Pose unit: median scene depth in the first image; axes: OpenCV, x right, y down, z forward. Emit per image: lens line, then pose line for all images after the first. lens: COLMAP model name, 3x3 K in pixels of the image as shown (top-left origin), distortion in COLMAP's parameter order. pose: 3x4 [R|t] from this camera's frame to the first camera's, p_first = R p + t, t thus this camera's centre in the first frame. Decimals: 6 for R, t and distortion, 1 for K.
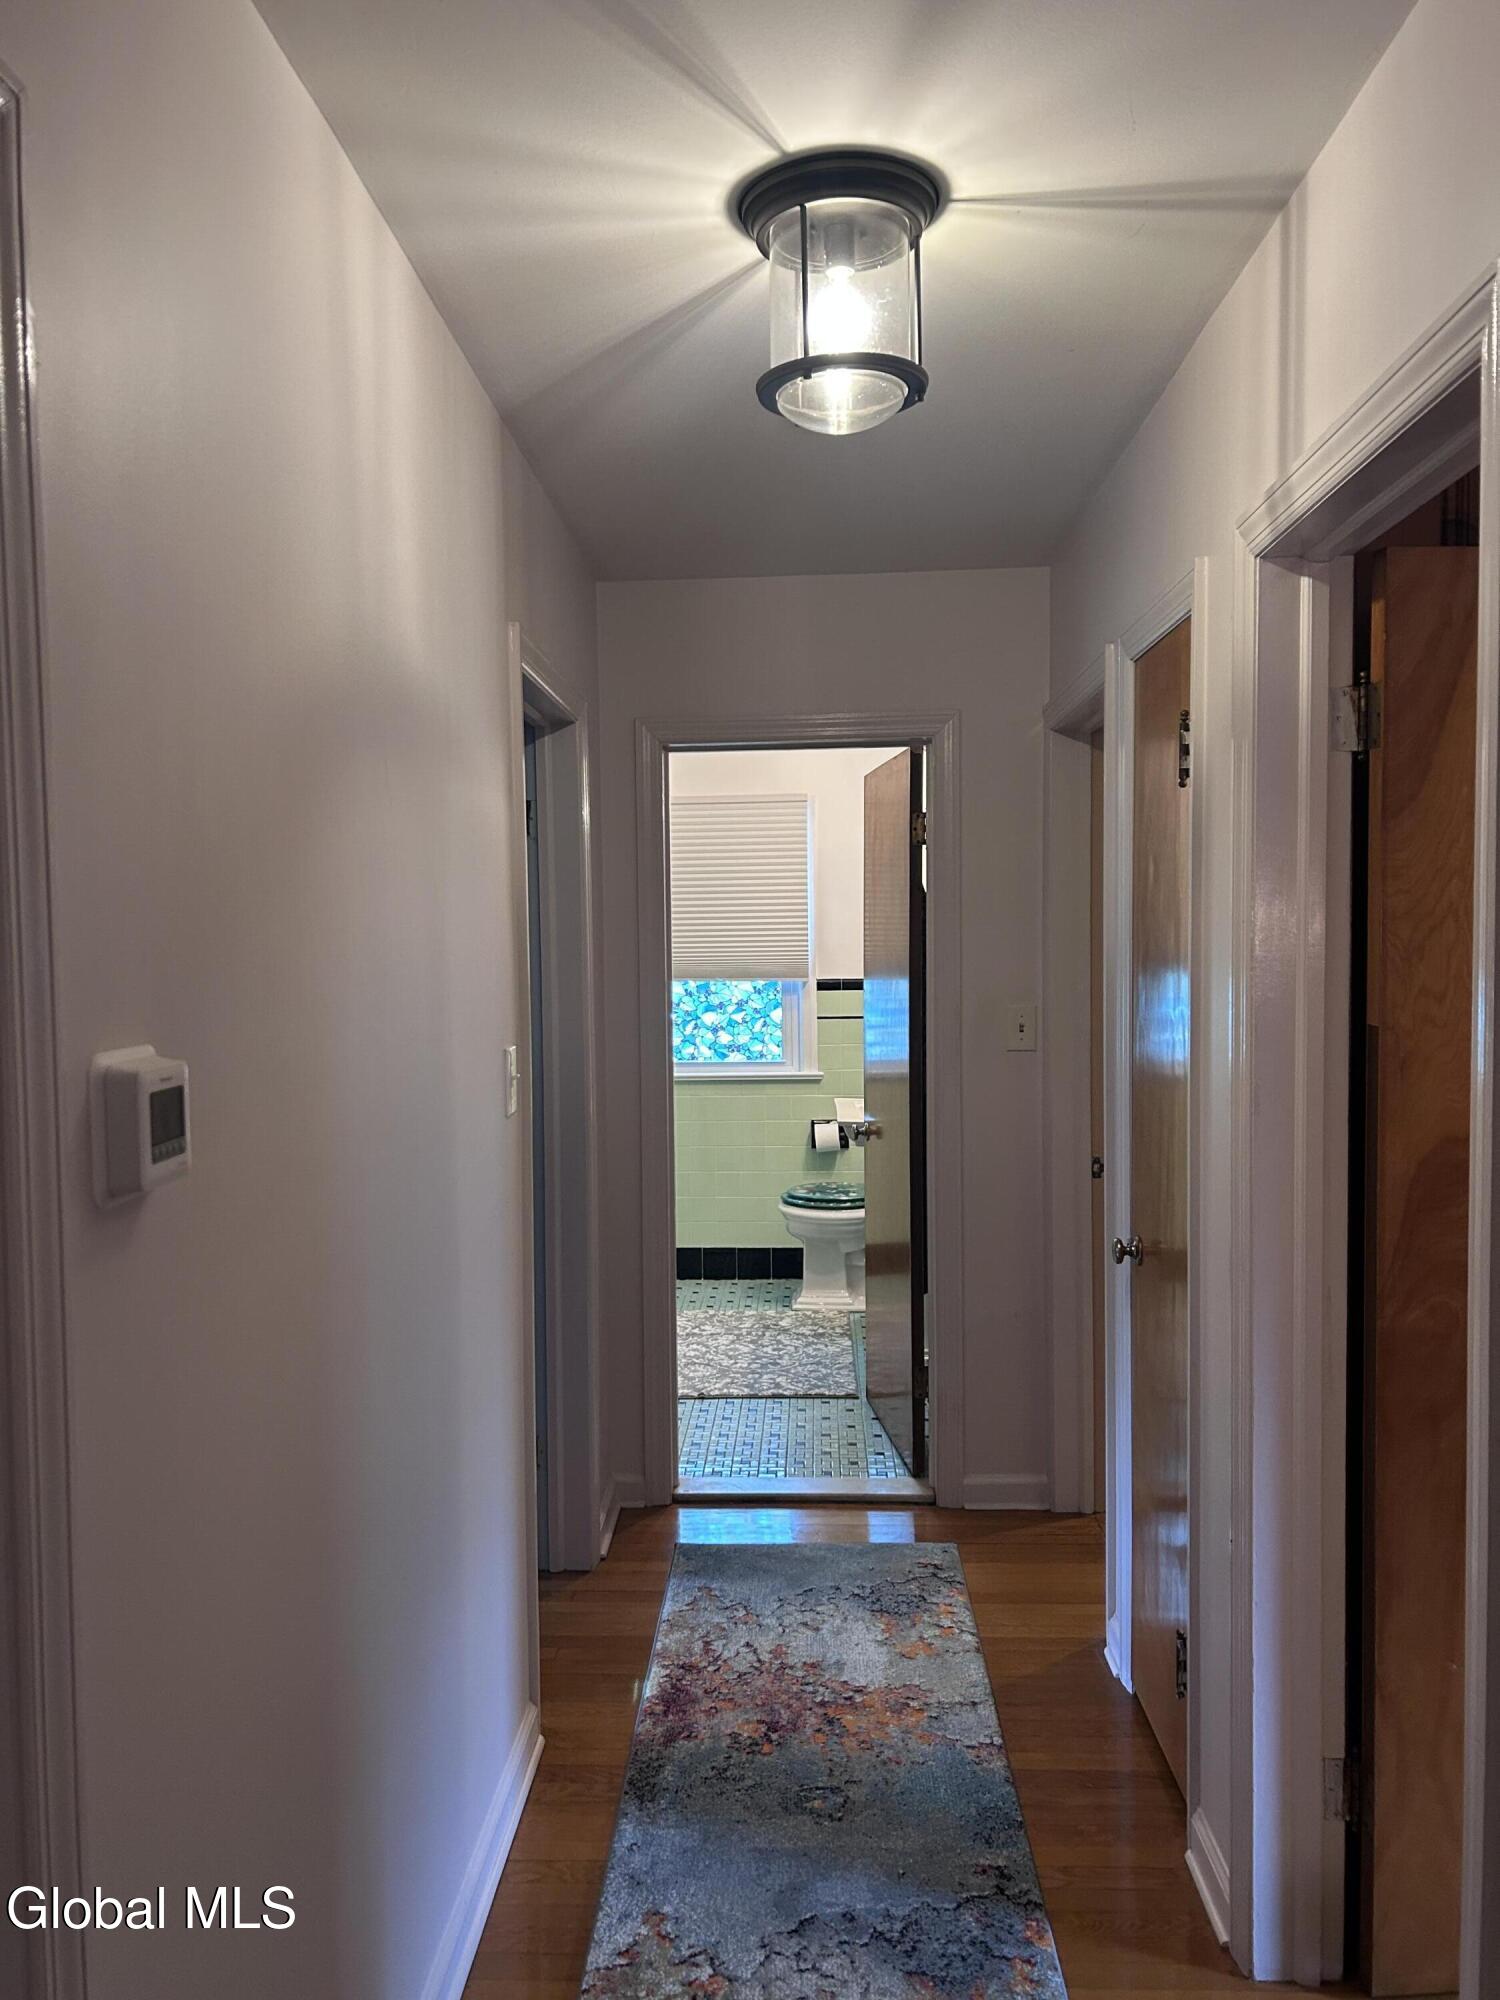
lens RADIAL K [[1509.5, 0, 749.7], [0, 1509.5, 1002.1], [0, 0, 1]] dist [0.052922, -0.069231]
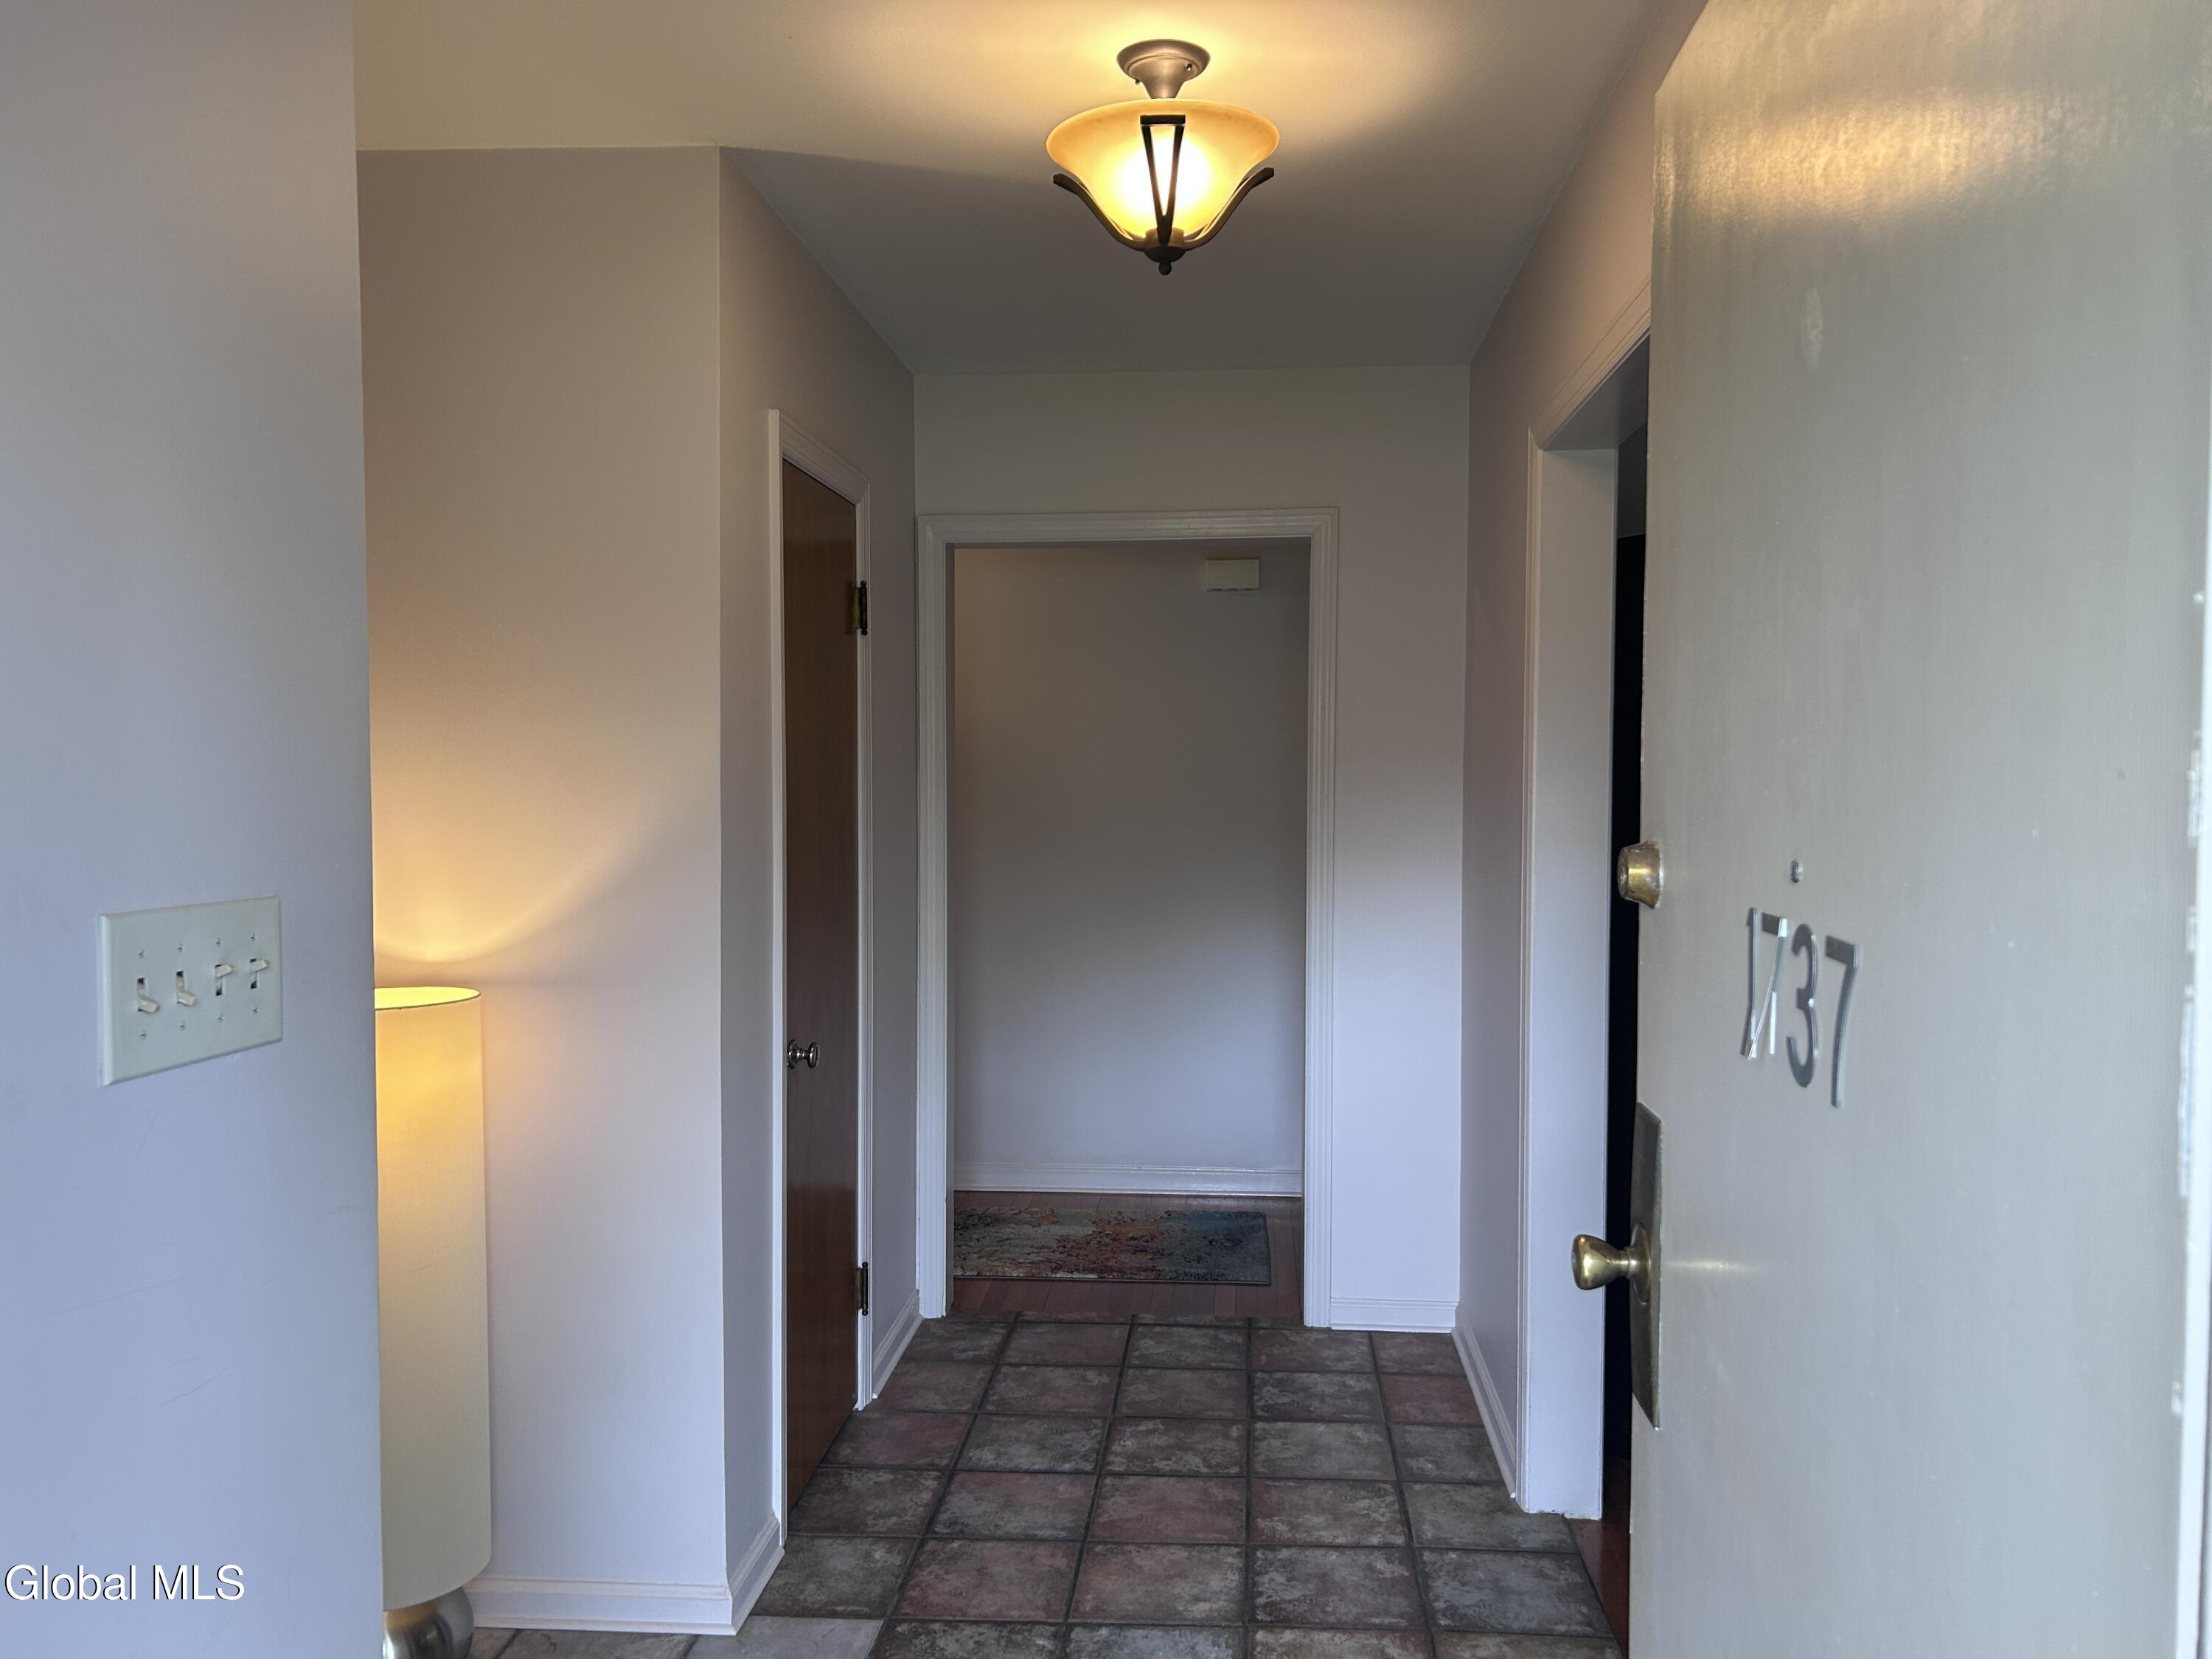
lens RADIAL K [[1669.5, 0, 1109.1], [0, 1669.5, 833.3], [0, 0, 1]] dist [0.052922, -0.069231]
pose [[0.038173, -0.025368, 0.998949, -1.491538], [0.048860, 0.998529, 0.023490, 0.022664], [-0.998076, 0.047912, 0.039356, 0.870090]]
